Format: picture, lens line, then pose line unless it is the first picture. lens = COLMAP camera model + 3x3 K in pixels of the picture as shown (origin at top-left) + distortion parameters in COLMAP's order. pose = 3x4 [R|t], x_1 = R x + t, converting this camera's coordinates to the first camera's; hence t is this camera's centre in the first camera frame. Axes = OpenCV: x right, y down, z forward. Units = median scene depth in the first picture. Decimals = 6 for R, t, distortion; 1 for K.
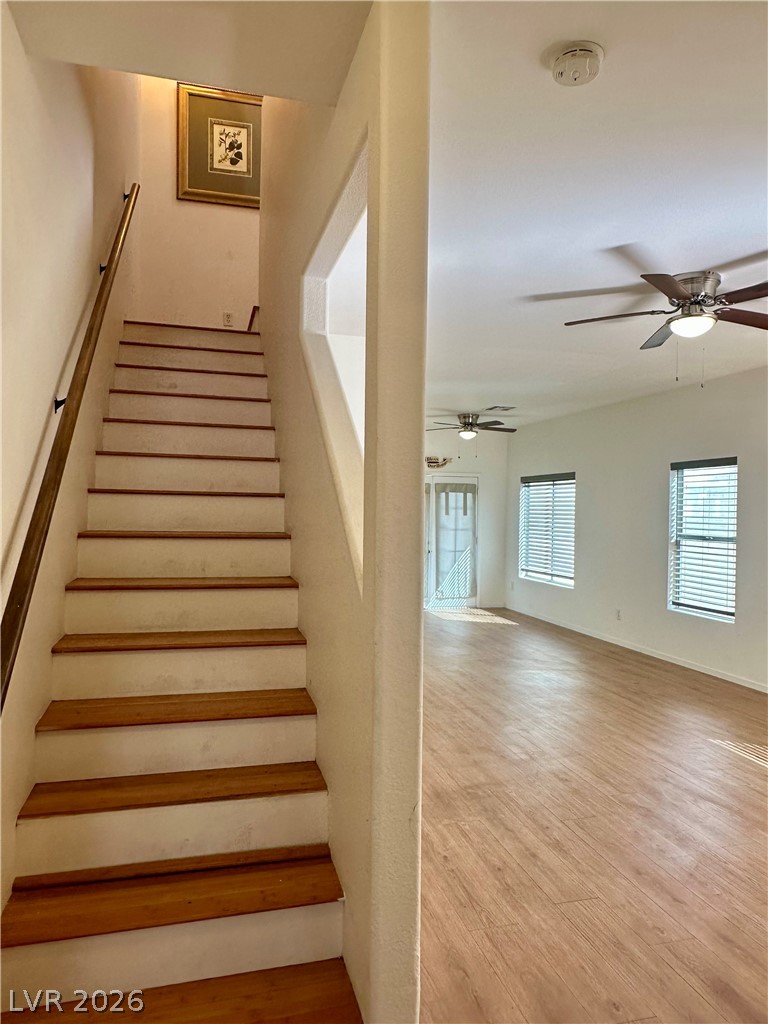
lens RADIAL K [[672.3, 0, 381.1], [0, 672.3, 504.2], [0, 0, 1]] dist [-0.004186, 0.002212]
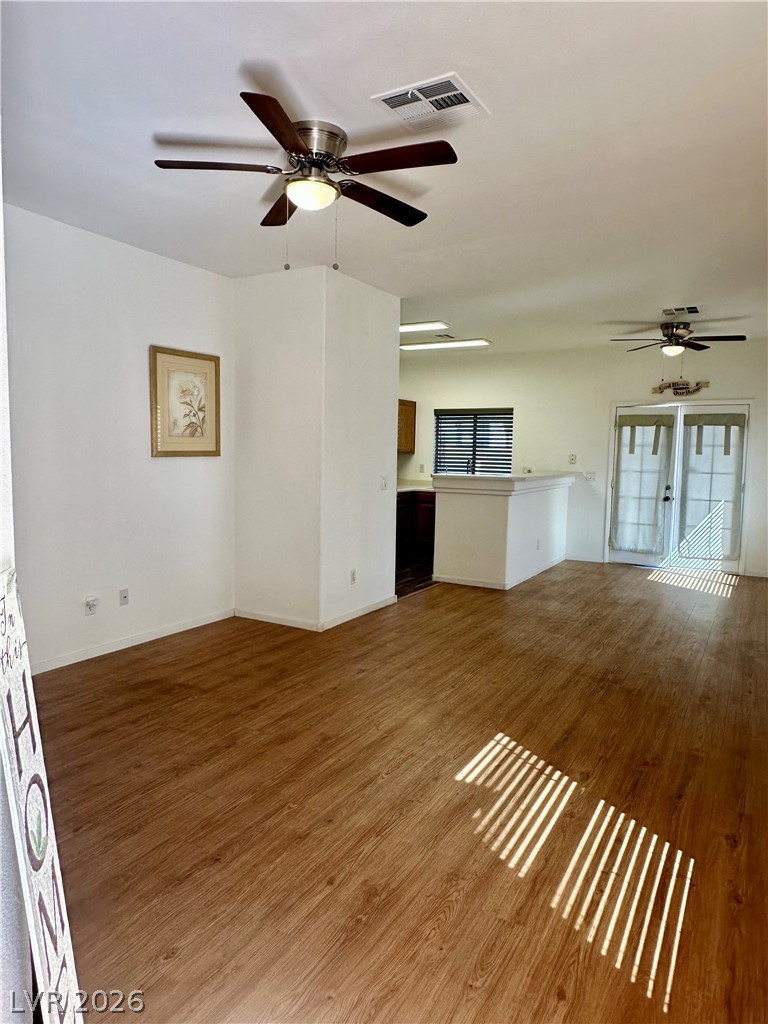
lens RADIAL K [[672.3, 0, 377.9], [0, 672.3, 509.9], [0, 0, 1]] dist [-0.004186, 0.002212]
pose [[0.706072, 0.059218, -0.705660, 0.697463], [-0.000841, 0.996567, 0.082789, 0.028615], [0.708140, -0.057861, 0.703697, 0.295938]]
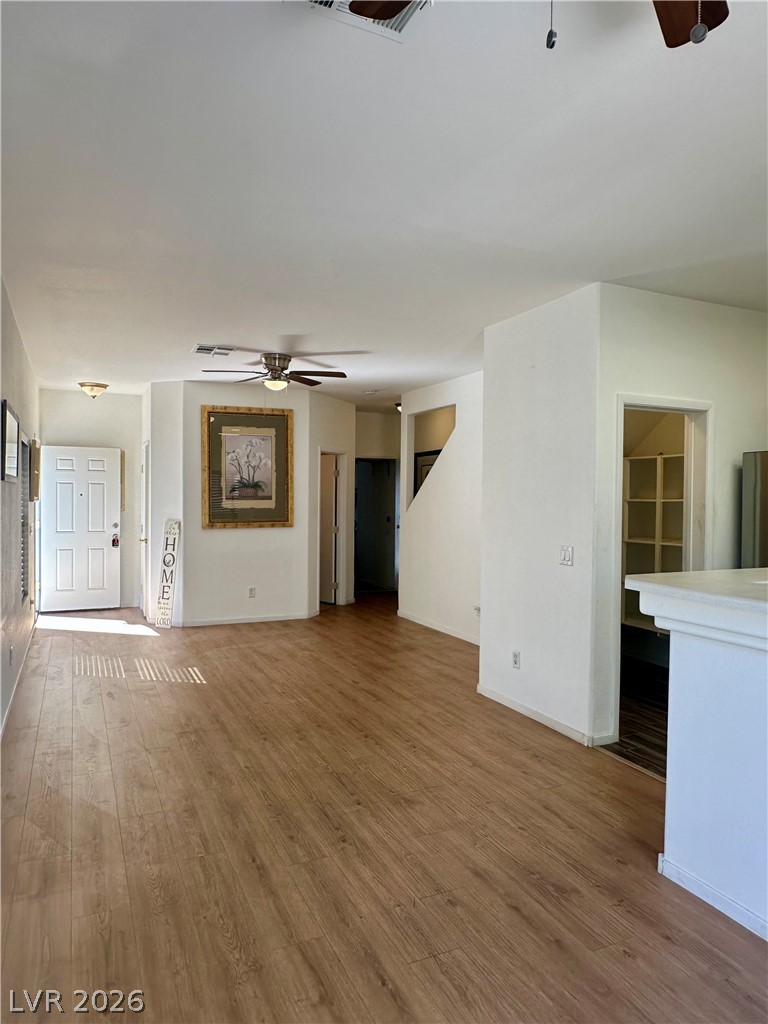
lens RADIAL K [[672.3, 0, 381.9], [0, 672.3, 504.1], [0, 0, 1]] dist [-0.004186, 0.002212]
pose [[-0.986479, -0.022243, -0.162370, 0.291349], [-0.022674, 0.999743, 0.000797, 0.020005], [0.162311, 0.004467, -0.986730, 1.718600]]
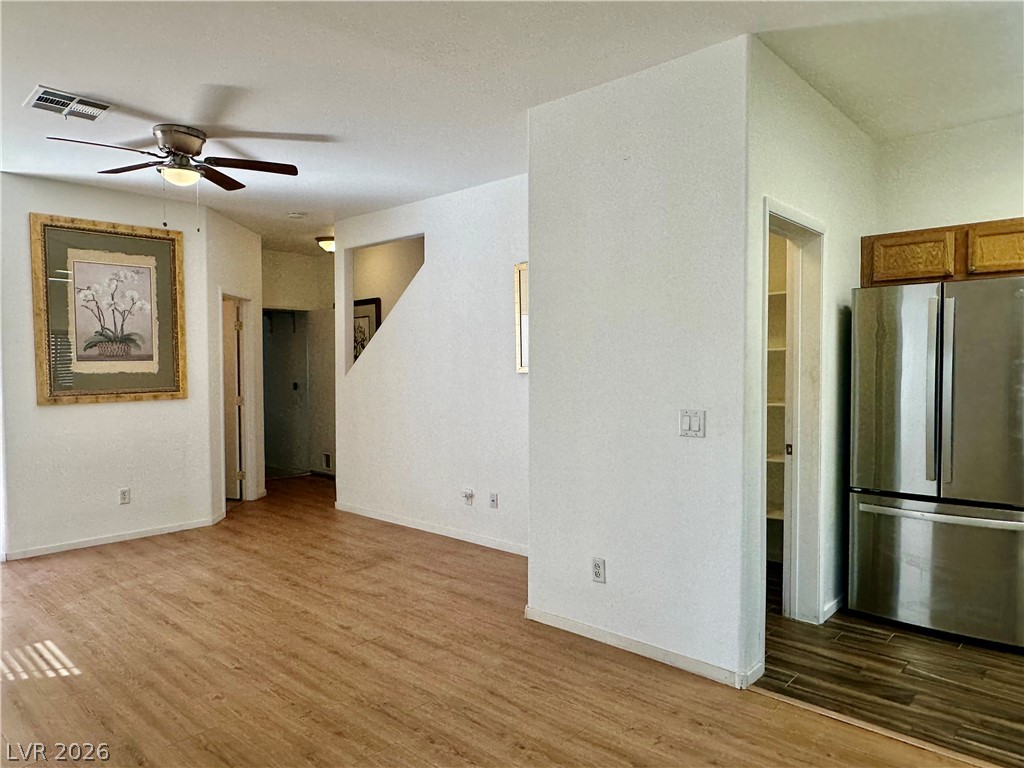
lens RADIAL K [[672.3, 0, 503.2], [0, 672.3, 386.5], [0, 0, 1]] dist [-0.004186, 0.002212]
pose [[-0.848514, 0.004422, -0.529154, 0.373404], [-0.005456, 0.999839, 0.017105, 0.035306], [0.529145, 0.017401, -0.848353, 1.392394]]
